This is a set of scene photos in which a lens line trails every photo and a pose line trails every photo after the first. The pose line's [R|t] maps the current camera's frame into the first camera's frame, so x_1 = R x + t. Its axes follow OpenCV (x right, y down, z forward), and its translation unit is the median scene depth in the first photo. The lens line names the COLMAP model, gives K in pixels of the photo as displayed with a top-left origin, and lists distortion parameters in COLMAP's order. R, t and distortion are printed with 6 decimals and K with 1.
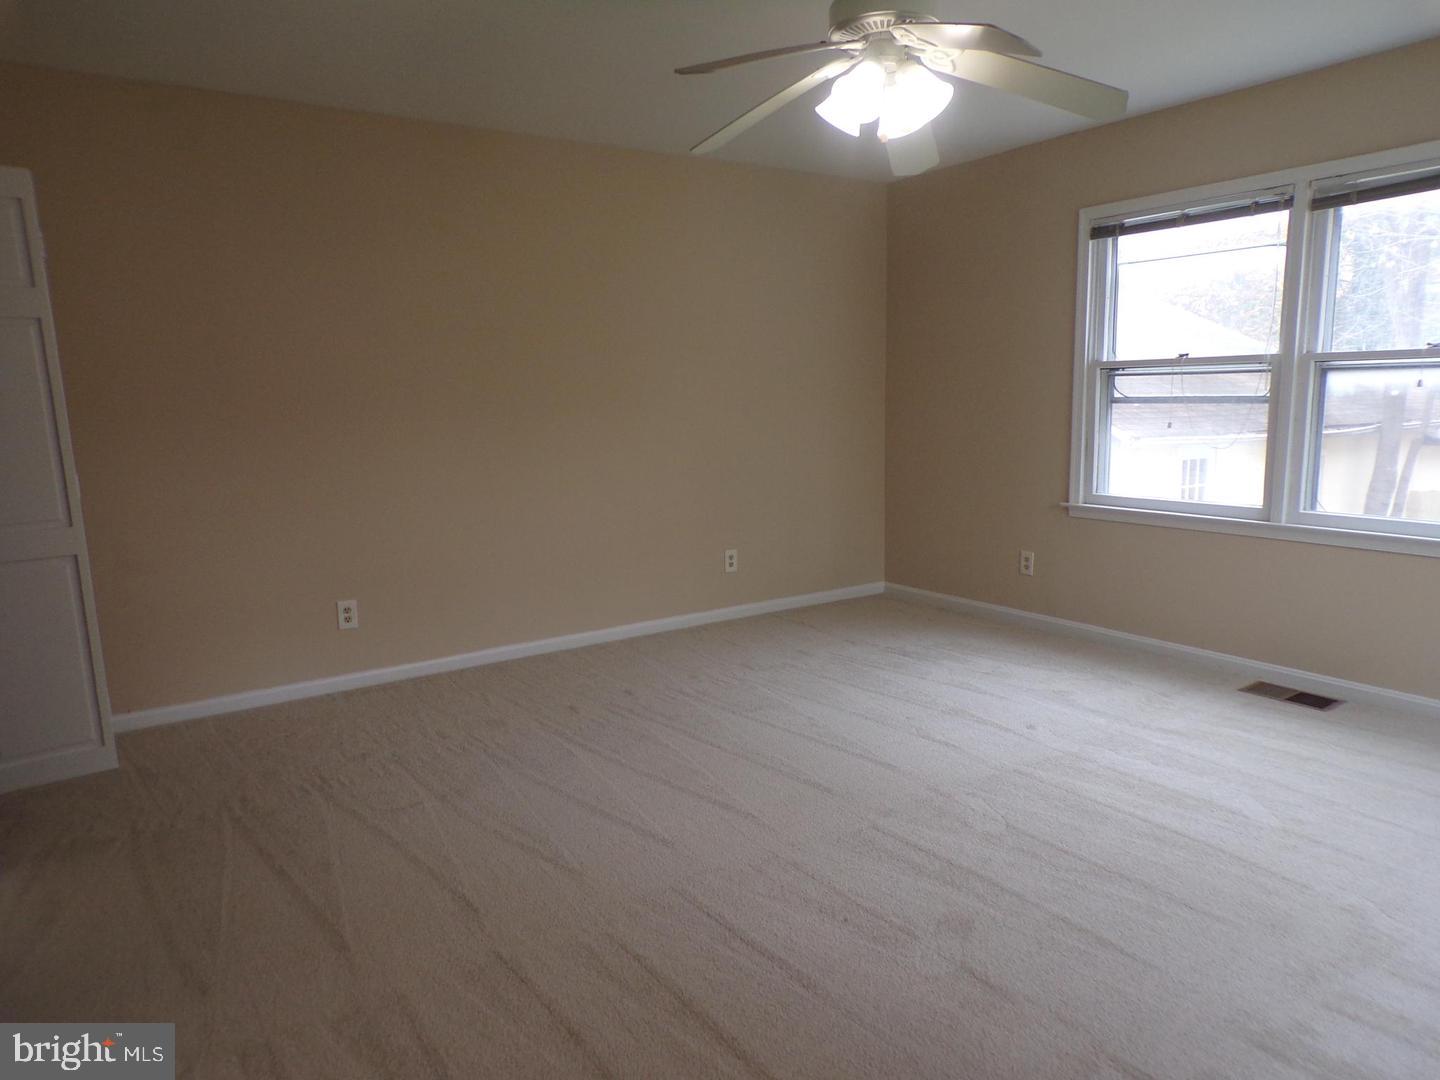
lens RADIAL K [[977.8, 0, 714.7], [0, 977.8, 541.0], [0, 0, 1]] dist [0.007719, 0.002357]
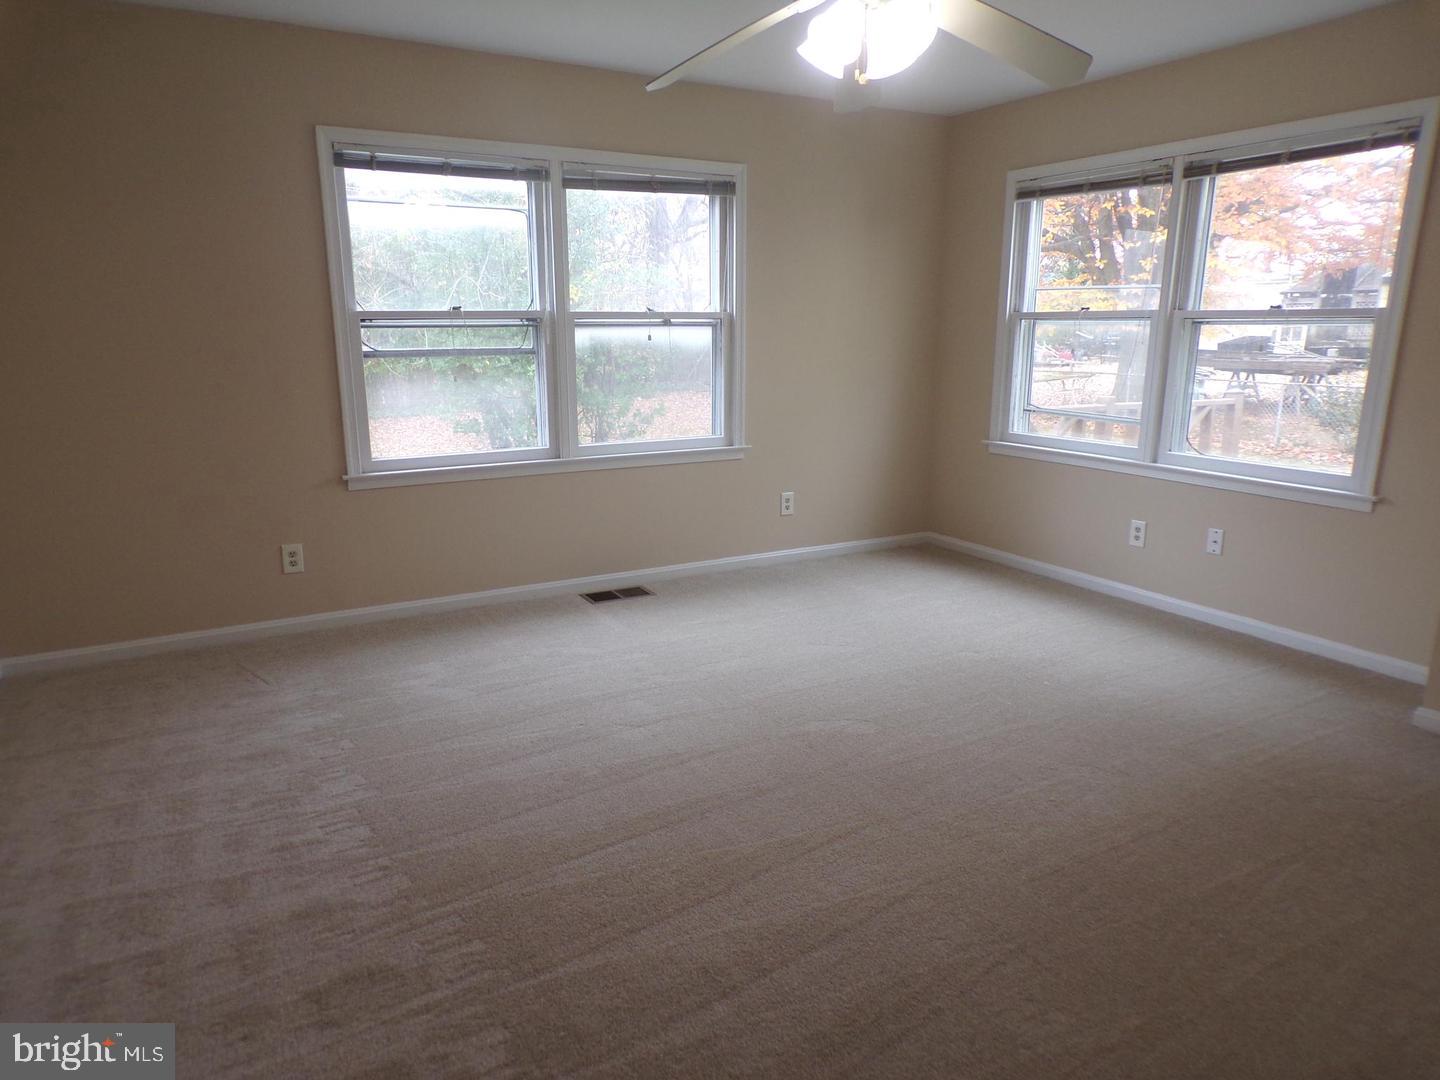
lens RADIAL K [[977.8, 0, 711.0], [0, 977.8, 536.8], [0, 0, 1]] dist [0.007719, 0.002357]
pose [[0.090525, -0.187272, 0.978128, -0.525944], [0.159562, 0.972200, 0.171369, -0.094246], [-0.983029, 0.140559, 0.117890, 0.672487]]
